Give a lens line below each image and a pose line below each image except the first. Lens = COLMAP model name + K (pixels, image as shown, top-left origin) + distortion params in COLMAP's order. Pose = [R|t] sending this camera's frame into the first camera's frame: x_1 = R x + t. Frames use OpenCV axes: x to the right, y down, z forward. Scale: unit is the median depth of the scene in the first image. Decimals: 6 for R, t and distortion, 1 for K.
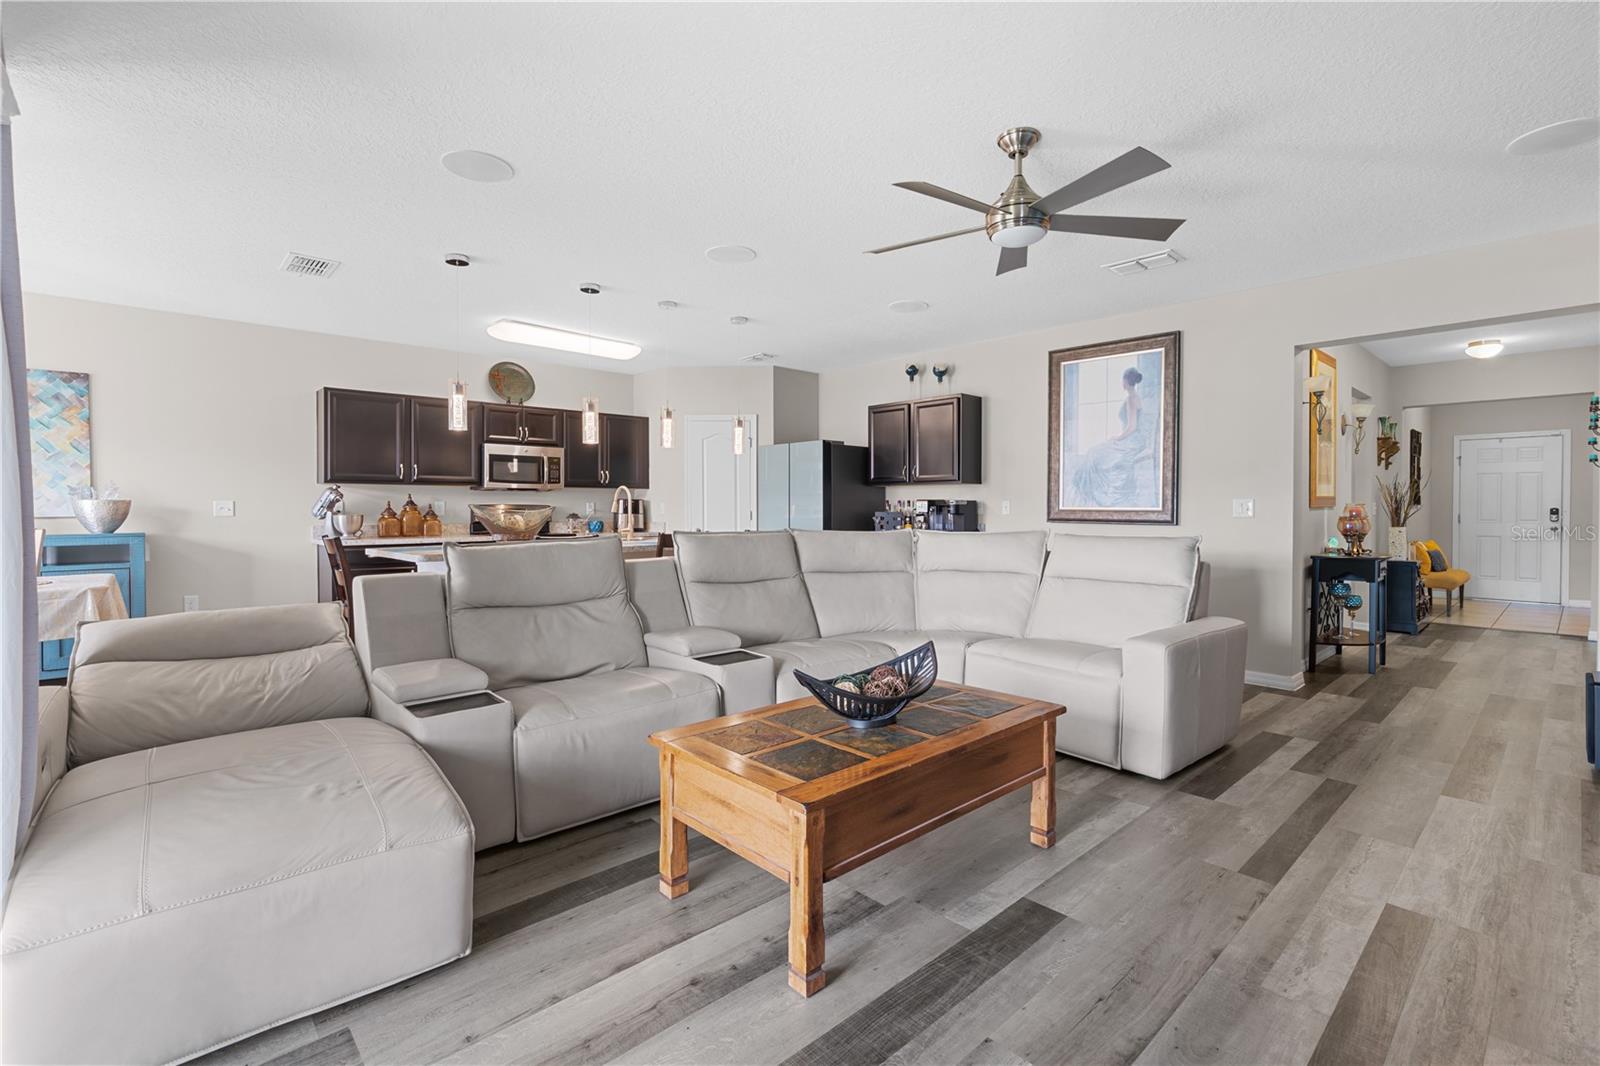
lens RADIAL K [[723.3, 0, 794.5], [0, 723.3, 509.2], [0, 0, 1]] dist [-0.002614, 0.000722]
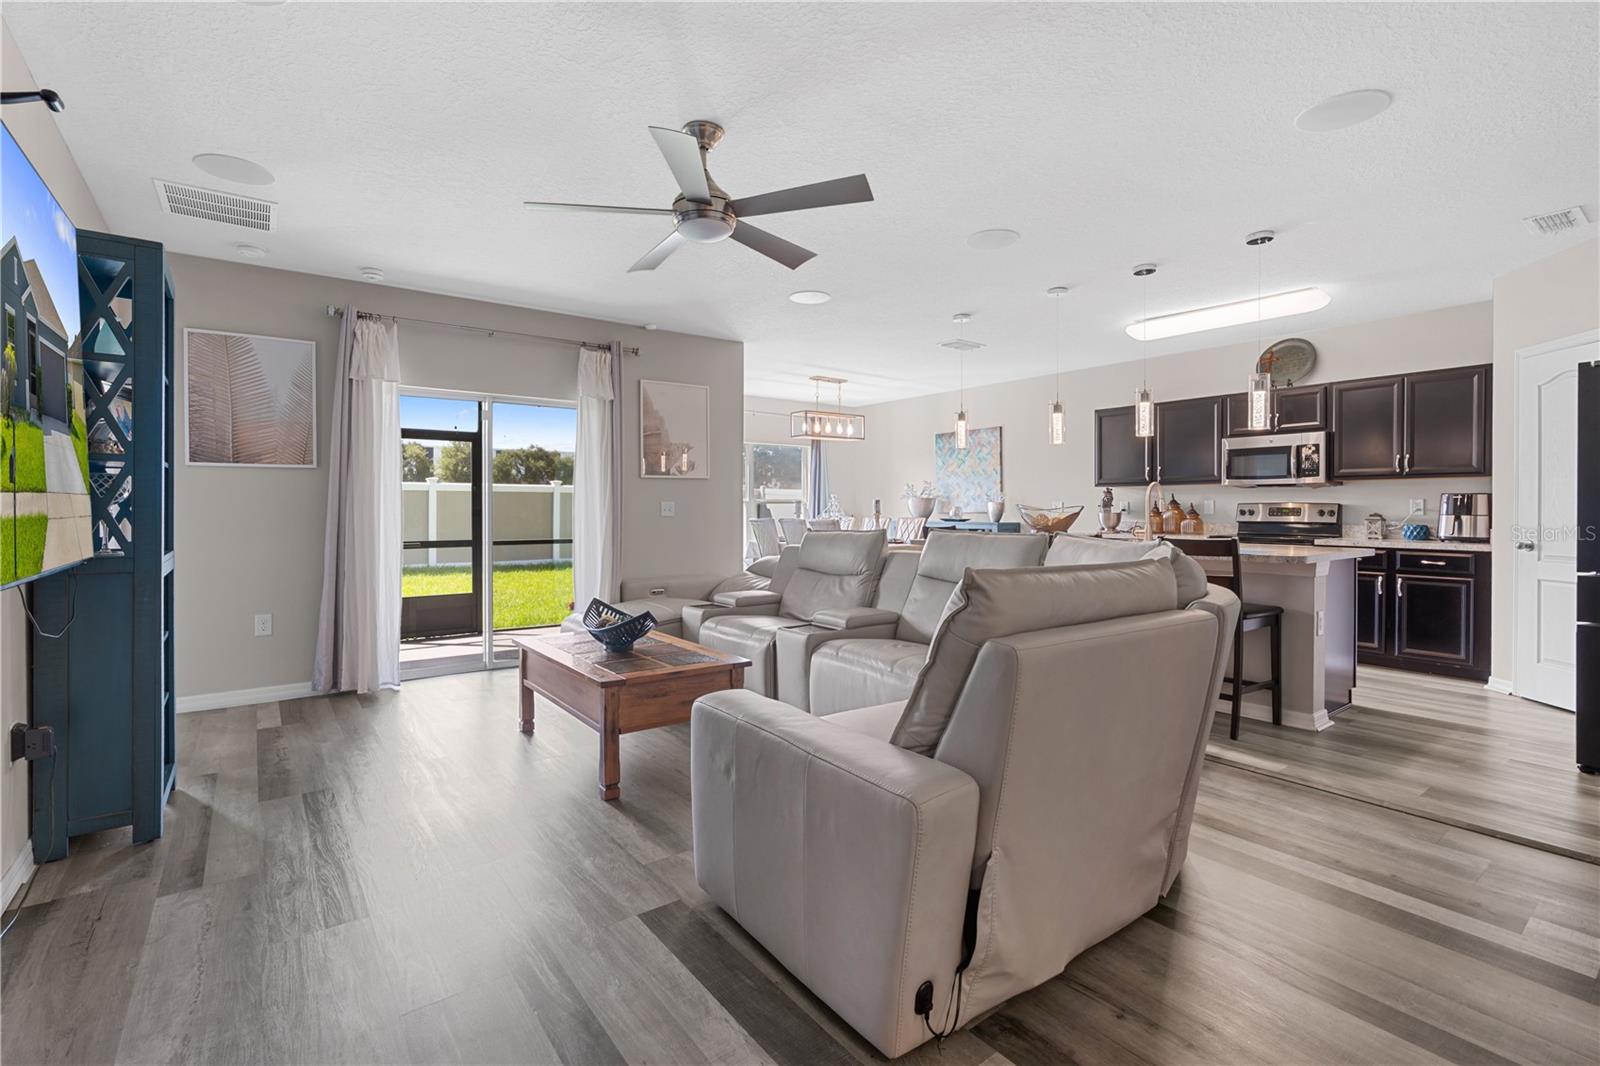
lens RADIAL K [[723.3, 0, 794.5], [0, 723.3, 509.2], [0, 0, 1]] dist [-0.002614, 0.000722]
pose [[-0.100908, 0.005014, -0.994883, 0.668503], [0.002464, 0.999985, 0.004790, -0.005471], [0.994893, -0.001968, -0.100919, 0.639491]]
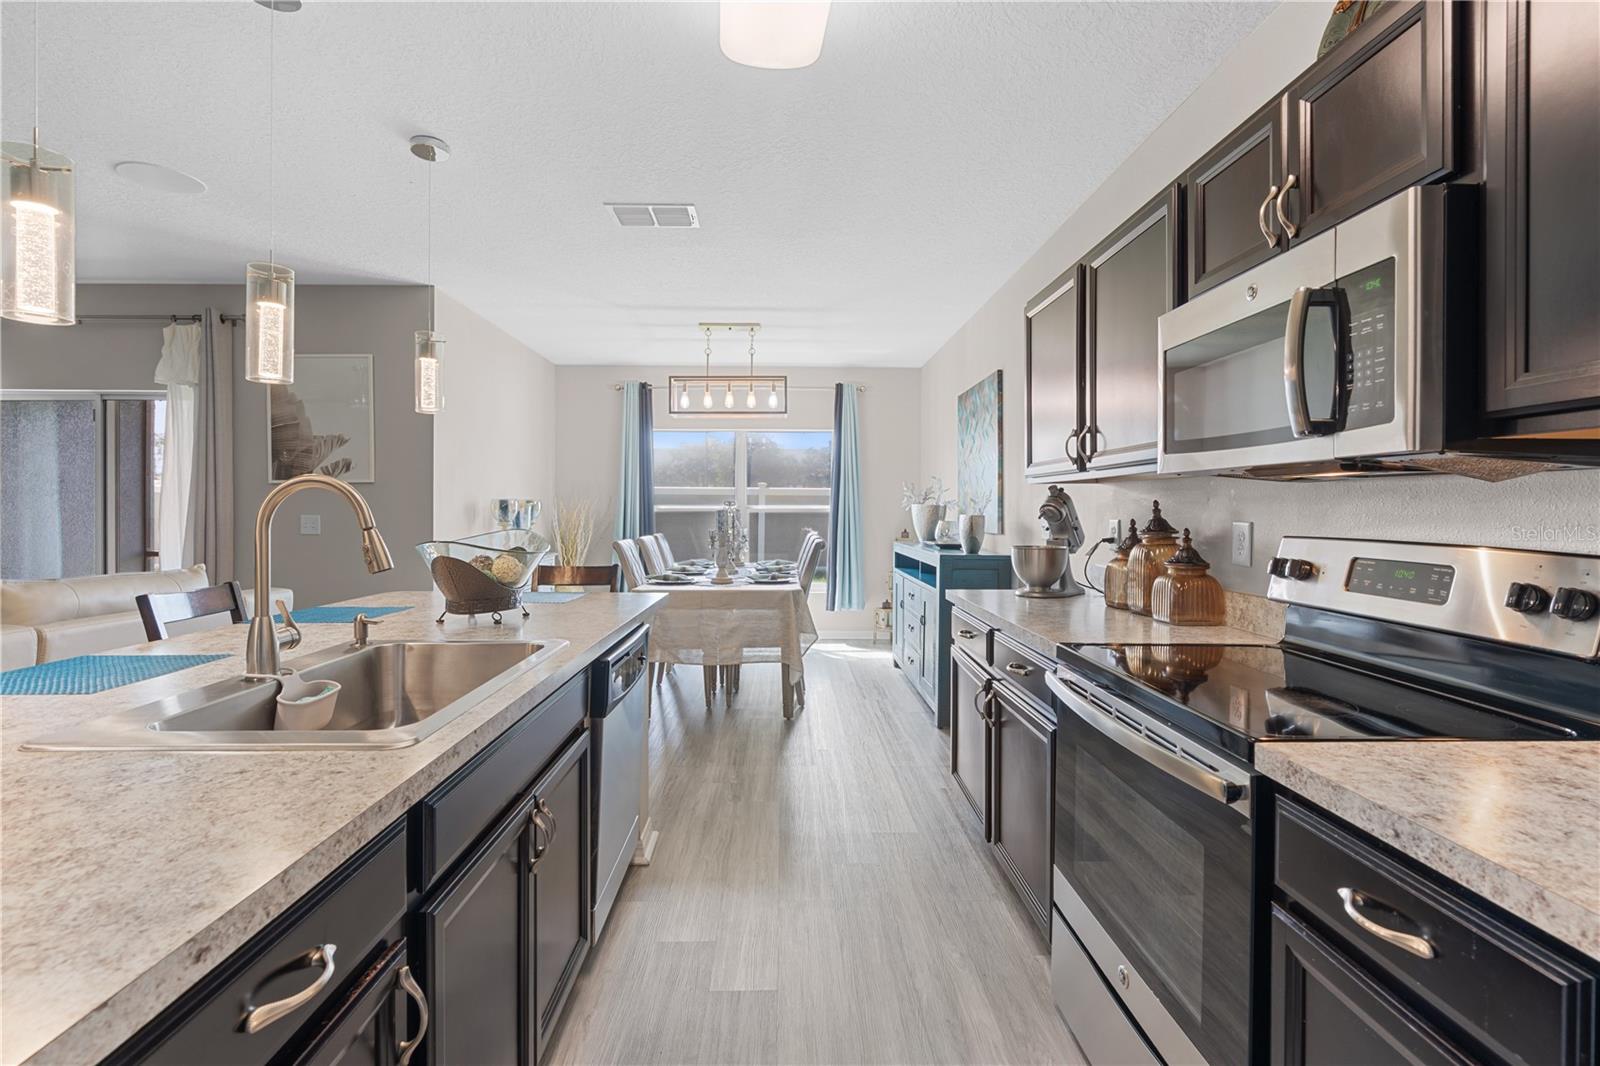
lens RADIAL K [[723.3, 0, 794.5], [0, 723.3, 509.2], [0, 0, 1]] dist [-0.002614, 0.000722]
pose [[-0.669005, 0.002524, -0.743254, -0.151818], [0.000162, 0.999995, 0.003250, -0.020700], [0.743258, 0.002054, -0.669002, 1.281657]]
